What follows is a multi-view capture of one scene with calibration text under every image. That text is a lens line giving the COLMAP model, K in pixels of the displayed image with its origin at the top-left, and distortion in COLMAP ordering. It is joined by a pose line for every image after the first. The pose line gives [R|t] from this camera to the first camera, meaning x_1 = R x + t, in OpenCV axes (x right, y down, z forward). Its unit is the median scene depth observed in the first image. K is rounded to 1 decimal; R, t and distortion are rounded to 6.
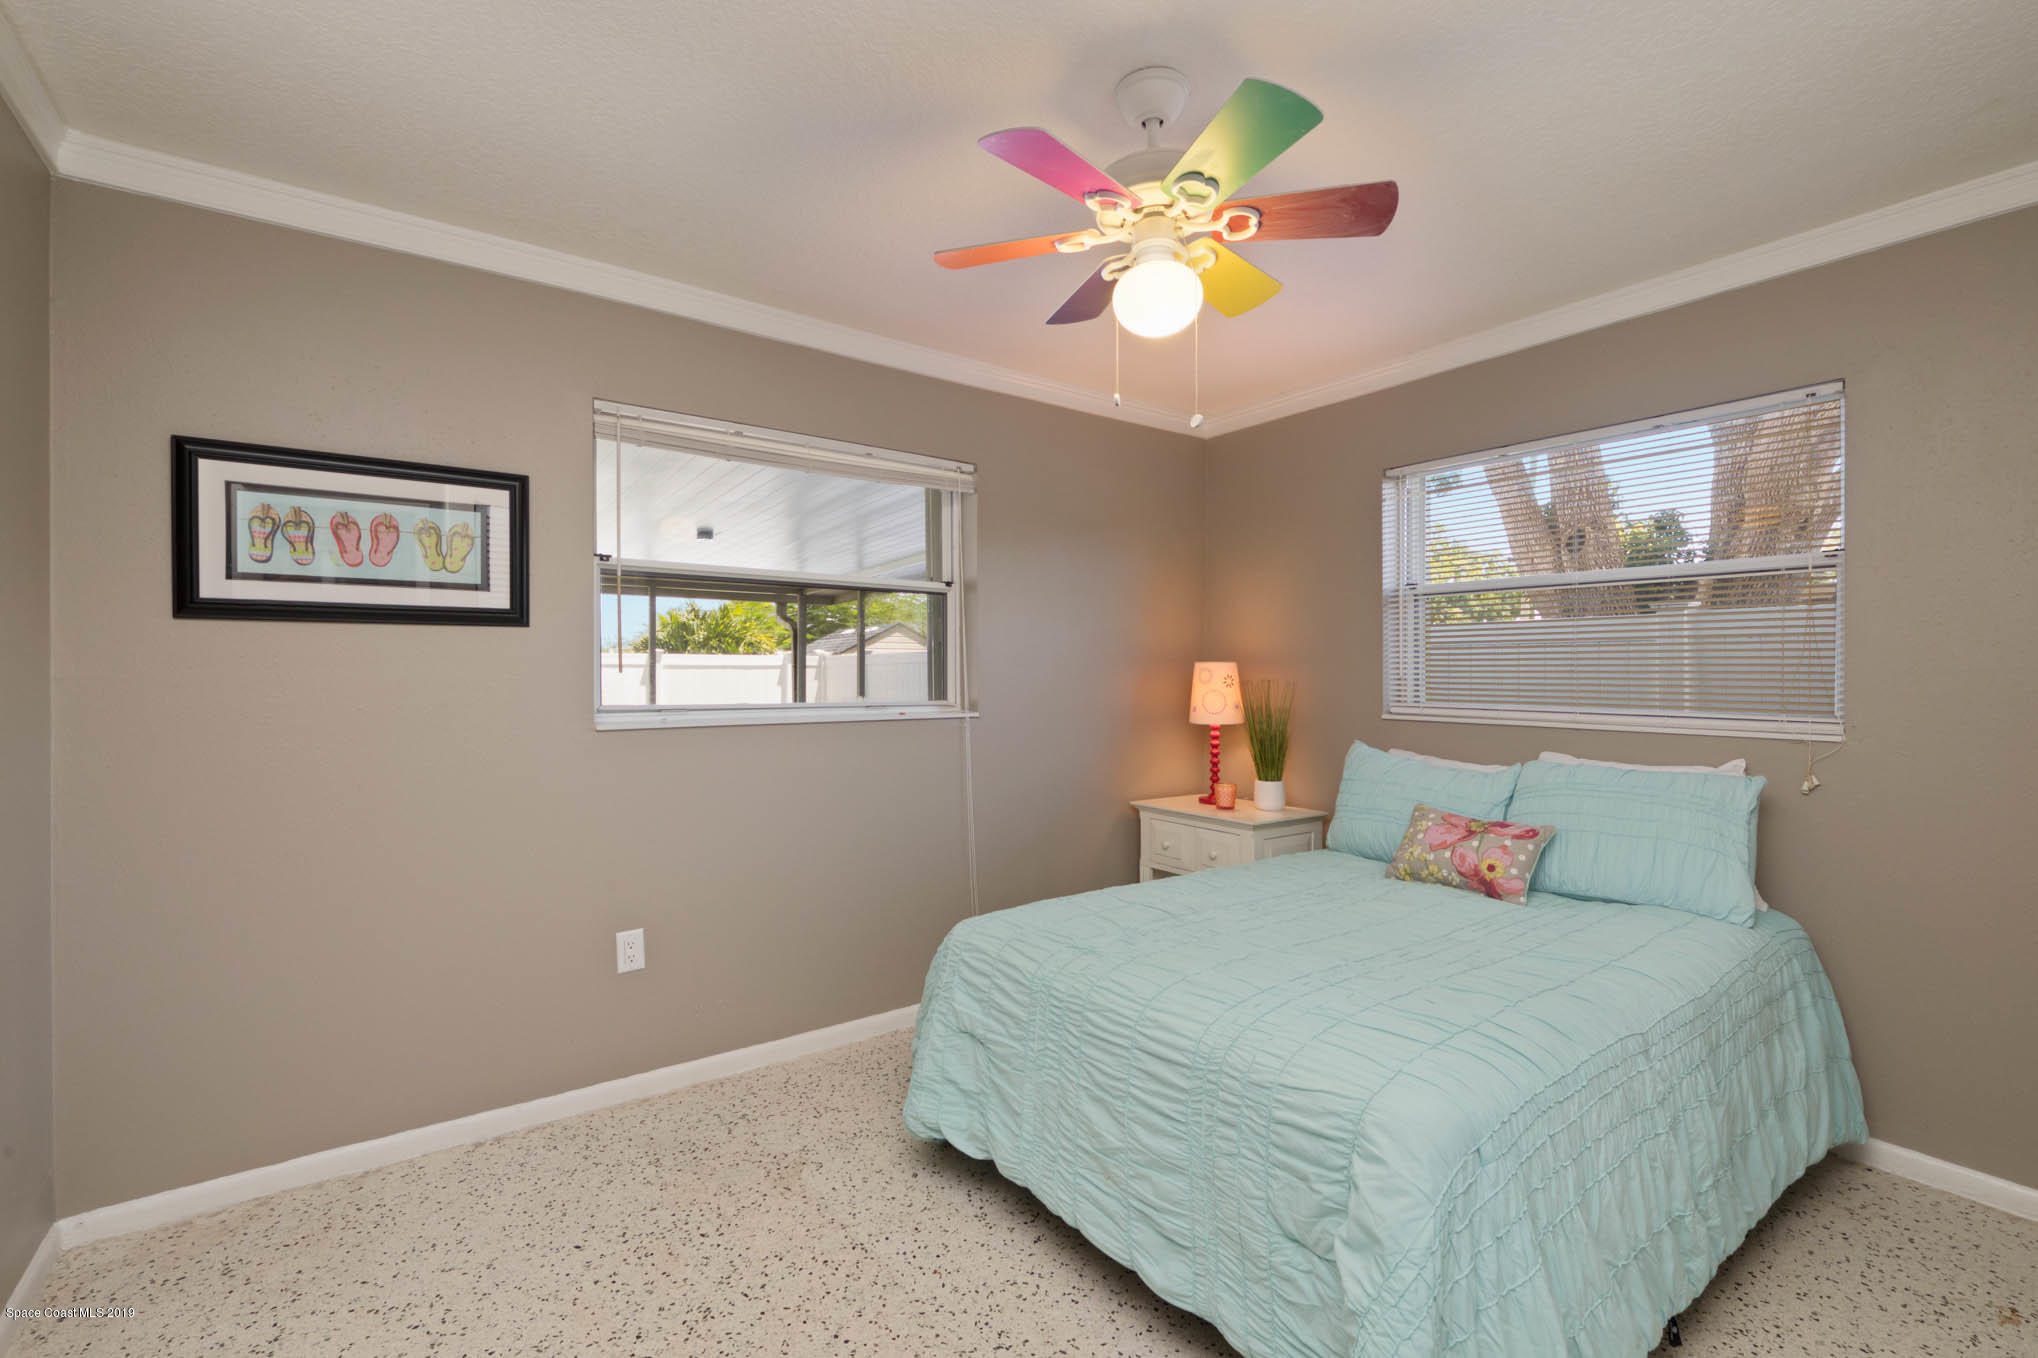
lens RADIAL K [[885.9, 0, 1008.7], [0, 885.9, 687.2], [0, 0, 1]] dist [-0.001650, -0.000265]
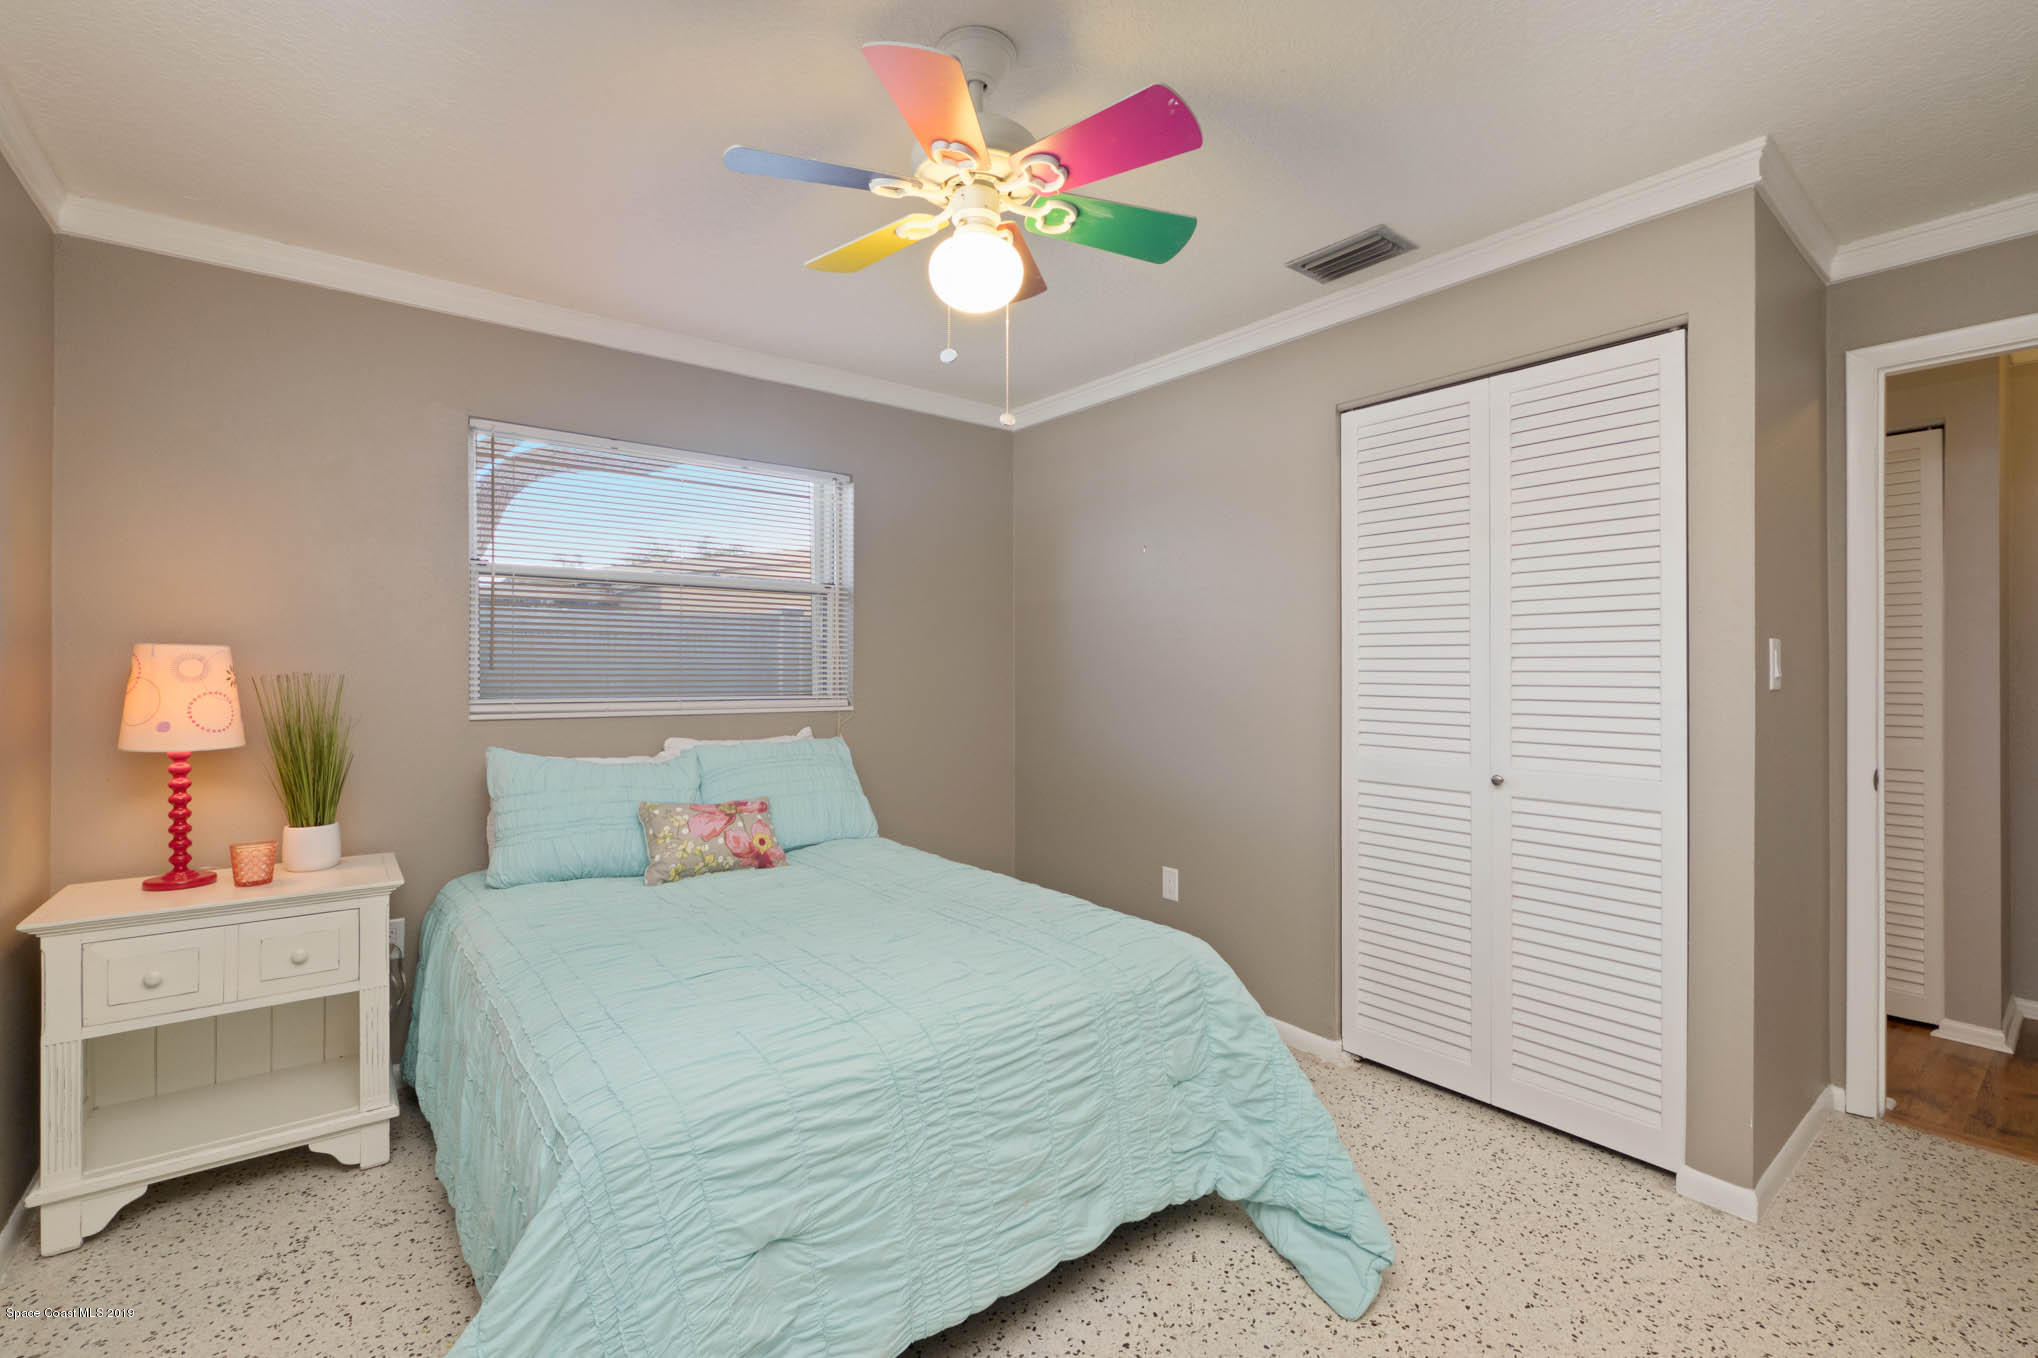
lens RADIAL K [[885.9, 0, 1005.2], [0, 885.9, 674.4], [0, 0, 1]] dist [-0.001650, -0.000265]
pose [[-0.036373, -0.003316, 0.999333, -0.637175], [0.012714, 0.999912, 0.003781, -0.006129], [-0.999257, 0.012843, -0.036327, 0.815754]]
